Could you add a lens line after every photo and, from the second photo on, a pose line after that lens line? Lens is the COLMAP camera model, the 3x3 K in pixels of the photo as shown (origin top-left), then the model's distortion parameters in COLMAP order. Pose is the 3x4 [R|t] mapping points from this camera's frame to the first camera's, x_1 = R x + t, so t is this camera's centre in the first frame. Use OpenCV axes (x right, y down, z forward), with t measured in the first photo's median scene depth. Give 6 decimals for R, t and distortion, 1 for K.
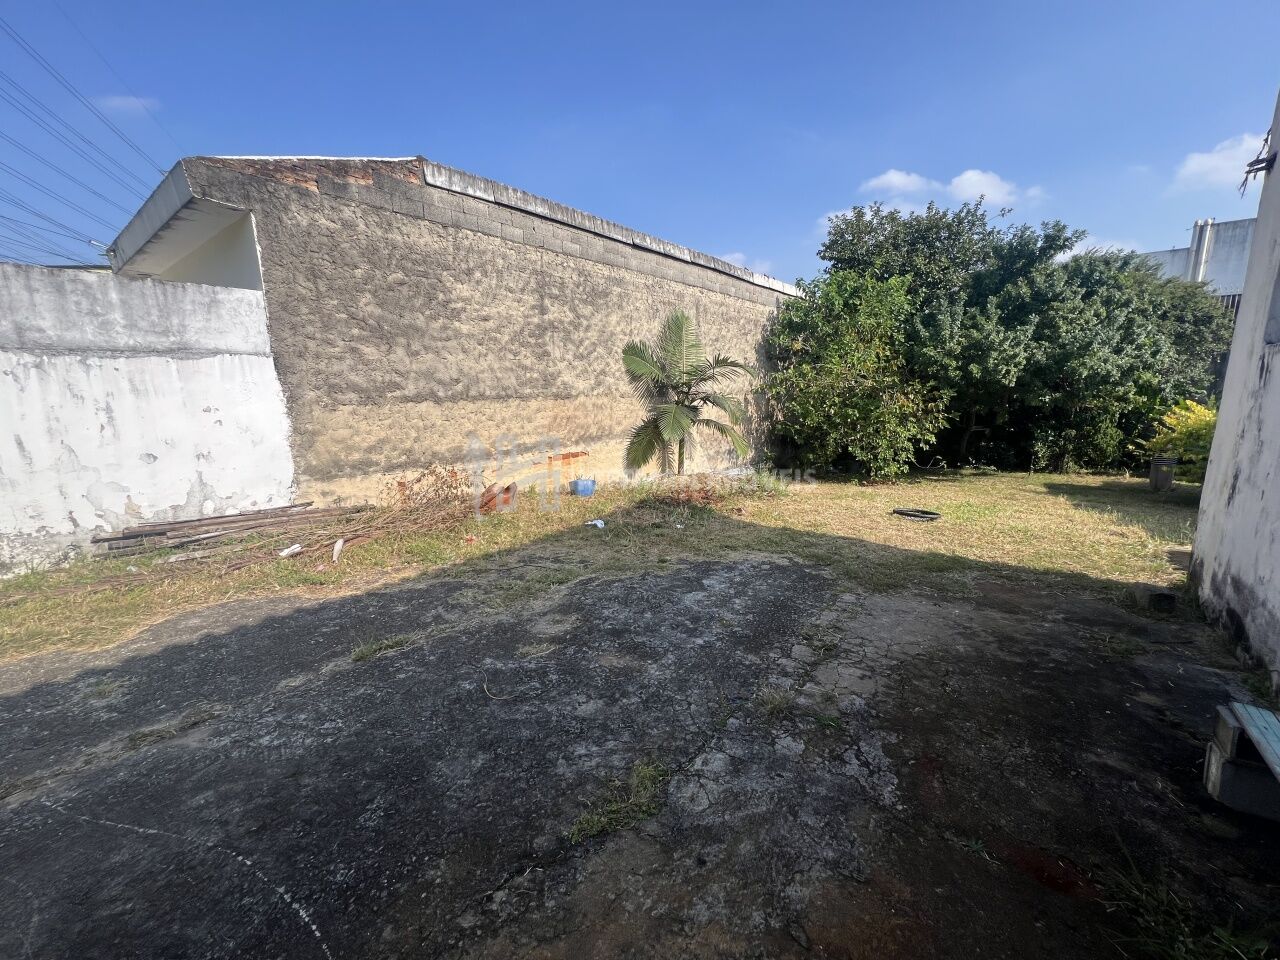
lens RADIAL K [[513.3, 0, 640.0], [0, 513.3, 480.0], [0, 0, 1]] dist [-0.000673, 0.000289]
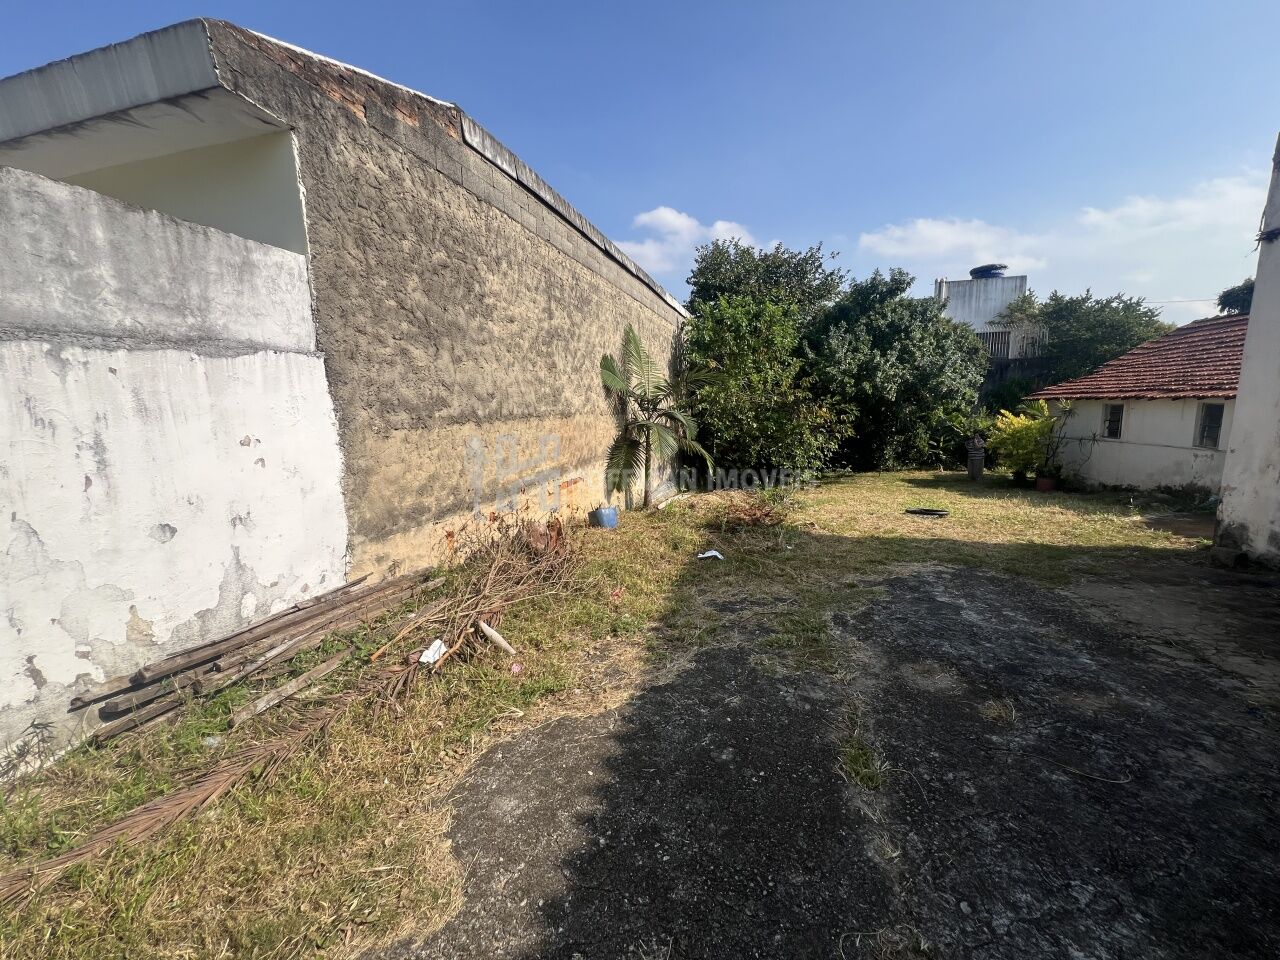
lens RADIAL K [[513.3, 0, 640.0], [0, 513.3, 480.0], [0, 0, 1]] dist [-0.000673, 0.000289]
pose [[0.922216, -0.066195, 0.380967, -0.426801], [0.080276, 0.996548, -0.021172, -0.028356], [-0.378251, 0.050107, 0.924346, 0.182001]]
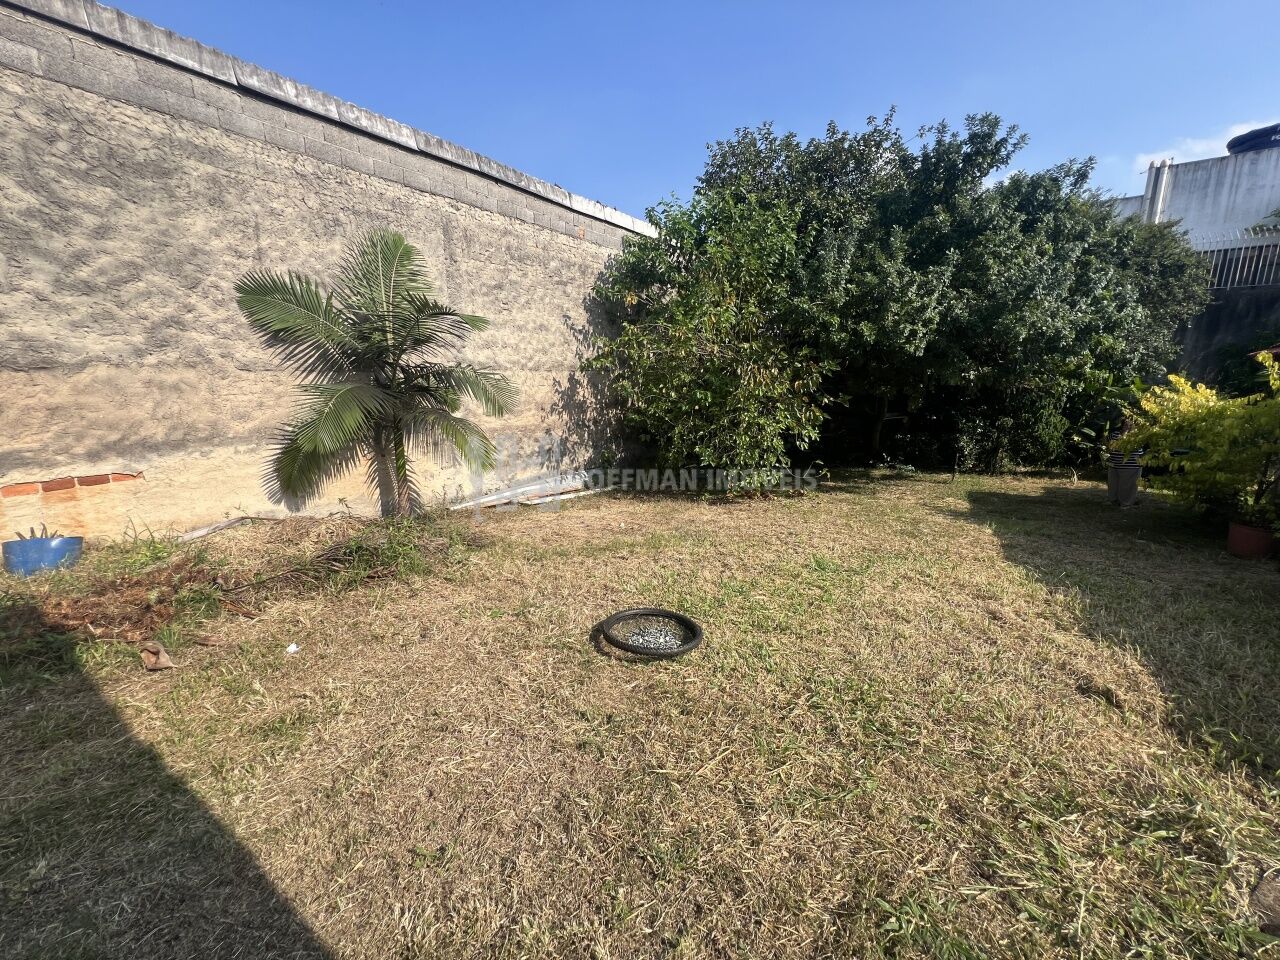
lens RADIAL K [[513.3, 0, 640.0], [0, 513.3, 480.0], [0, 0, 1]] dist [-0.000673, 0.000289]
pose [[0.997175, -0.015990, 0.073390, 0.461006], [0.013880, 0.999478, 0.029170, -0.067851], [-0.073818, -0.028069, 0.996877, 0.531363]]
